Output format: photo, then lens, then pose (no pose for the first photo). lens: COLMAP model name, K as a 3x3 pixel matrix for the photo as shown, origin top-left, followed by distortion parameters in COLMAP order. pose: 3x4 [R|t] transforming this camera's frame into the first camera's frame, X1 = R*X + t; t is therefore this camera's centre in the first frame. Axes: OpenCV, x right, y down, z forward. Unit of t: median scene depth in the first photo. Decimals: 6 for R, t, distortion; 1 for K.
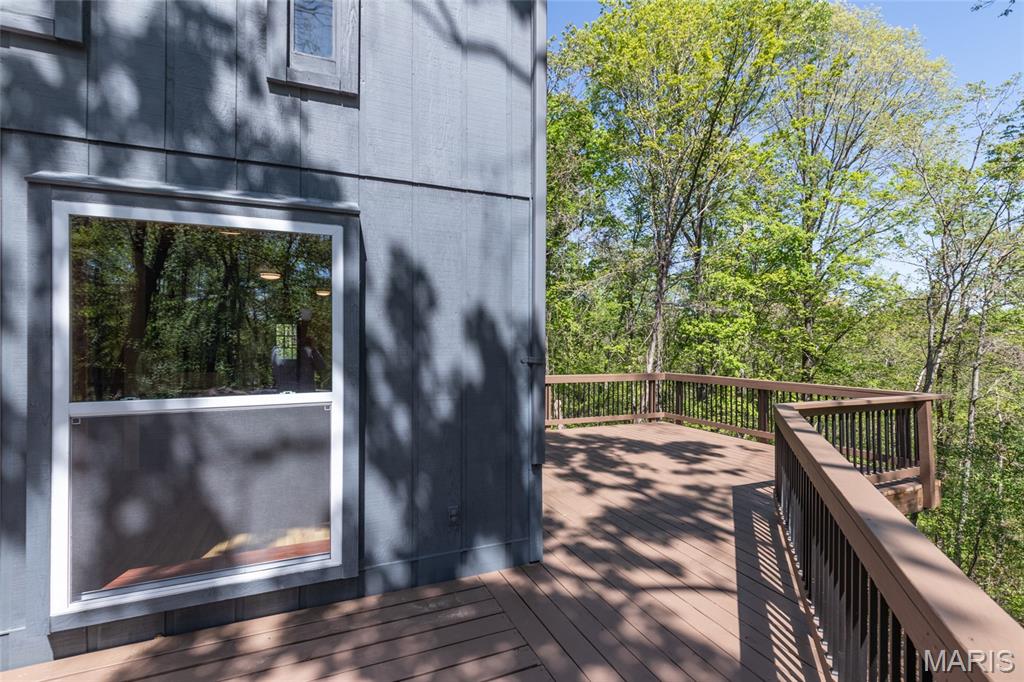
lens RADIAL K [[489.5, 0, 513.2], [0, 489.5, 338.3], [0, 0, 1]] dist [0.000312, -0.000255]
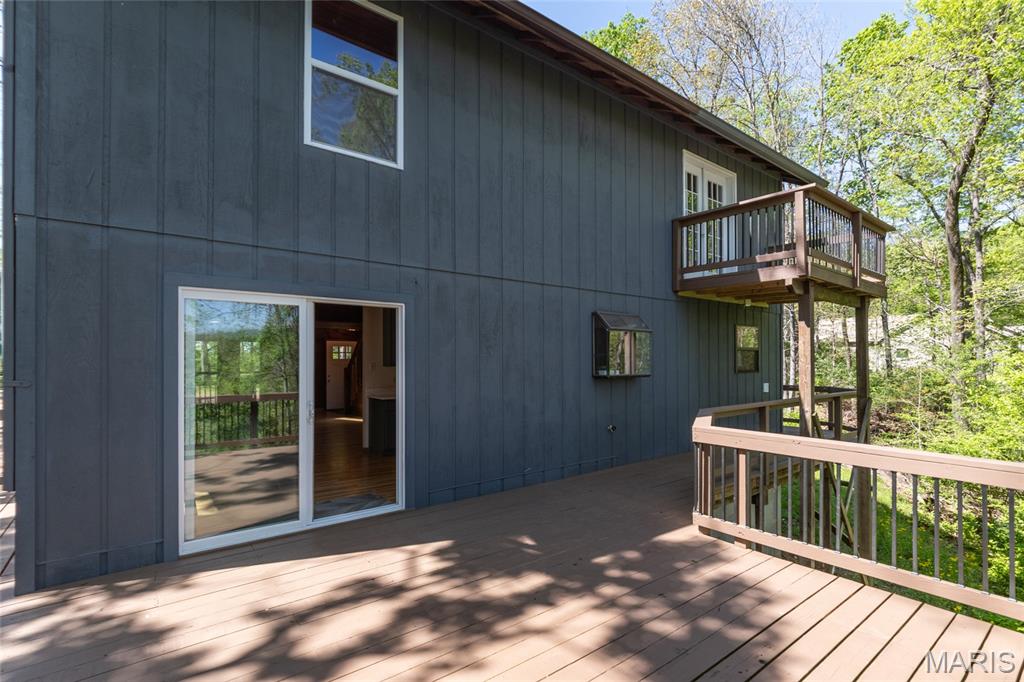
lens RADIAL K [[489.5, 0, 511.5], [0, 489.5, 347.6], [0, 0, 1]] dist [0.000312, -0.000255]
pose [[0.247597, -0.009152, -0.968820, 0.784495], [-0.003266, 0.999942, -0.010280, 0.009399], [0.968858, 0.005709, 0.247552, 1.128624]]
